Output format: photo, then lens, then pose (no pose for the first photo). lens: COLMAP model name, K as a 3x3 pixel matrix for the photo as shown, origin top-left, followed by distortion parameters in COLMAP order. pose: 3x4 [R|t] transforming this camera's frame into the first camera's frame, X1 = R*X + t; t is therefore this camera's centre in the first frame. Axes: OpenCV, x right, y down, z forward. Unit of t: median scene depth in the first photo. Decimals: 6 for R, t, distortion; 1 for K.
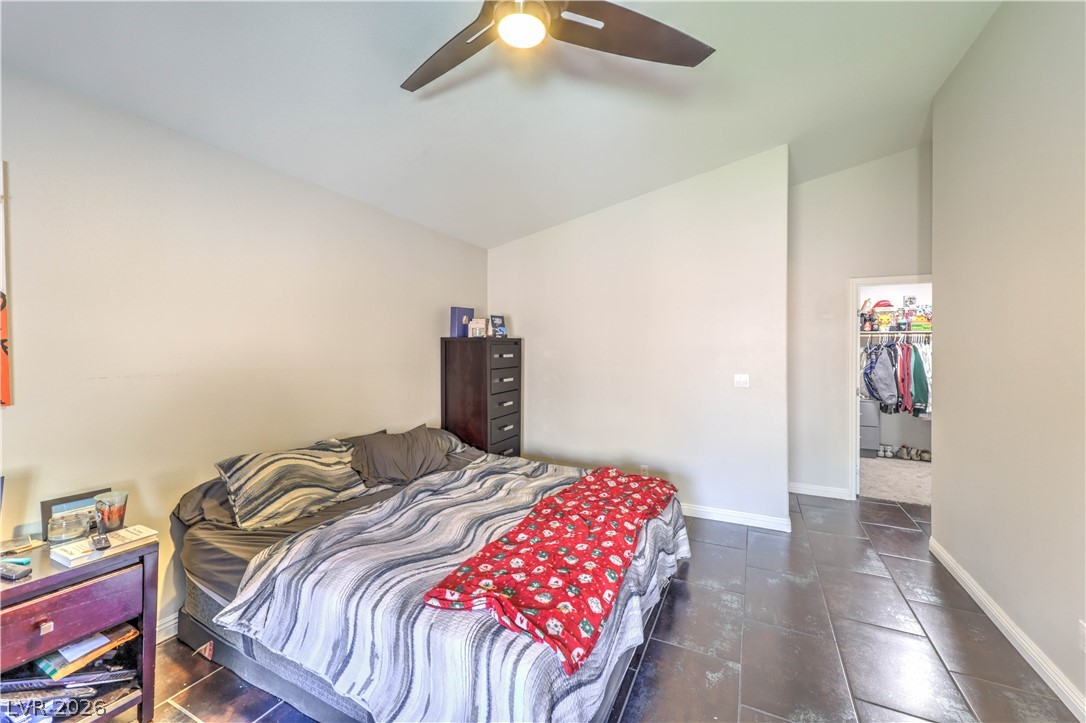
lens RADIAL K [[435.2, 0, 543.0], [0, 435.2, 361.5], [0, 0, 1]] dist [0.001732, 0.000052]
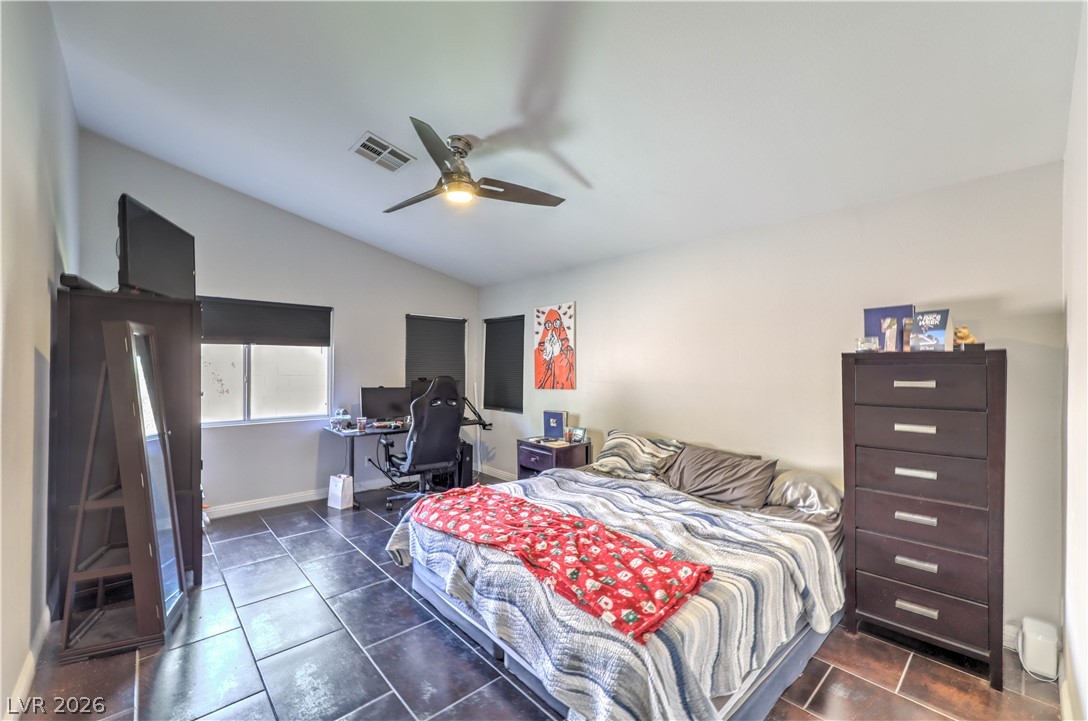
lens RADIAL K [[436.0, 0, 544.0], [0, 436.0, 360.5], [0, 0, 1]] dist [0.001732, 0.000052]
pose [[-0.359835, -0.026036, -0.932653, 0.872928], [-0.039267, 0.999147, -0.012742, -0.024595], [0.932189, 0.032038, -0.360551, 1.112481]]
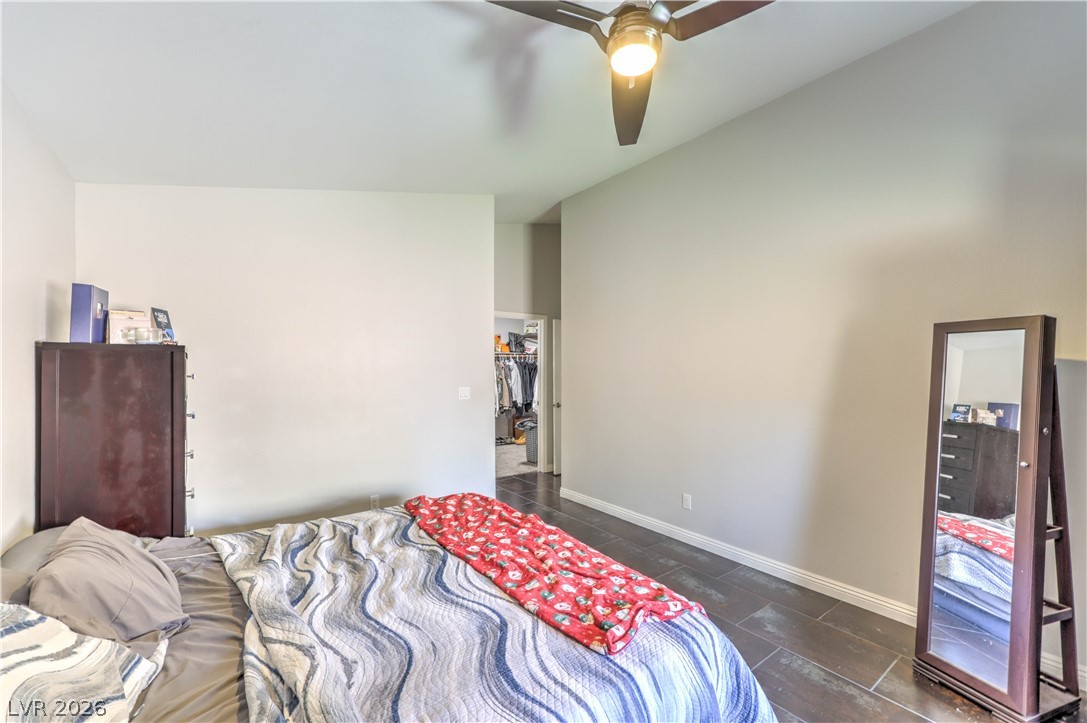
lens RADIAL K [[456.0, 0, 543.5], [0, 456.0, 361.5], [0, 0, 1]] dist [0.000538, -0.000059]
pose [[0.452478, -0.001408, 0.891775, -0.627541], [0.030623, 0.999434, -0.013960, -0.013547], [-0.891250, 0.033625, 0.452264, 0.375415]]
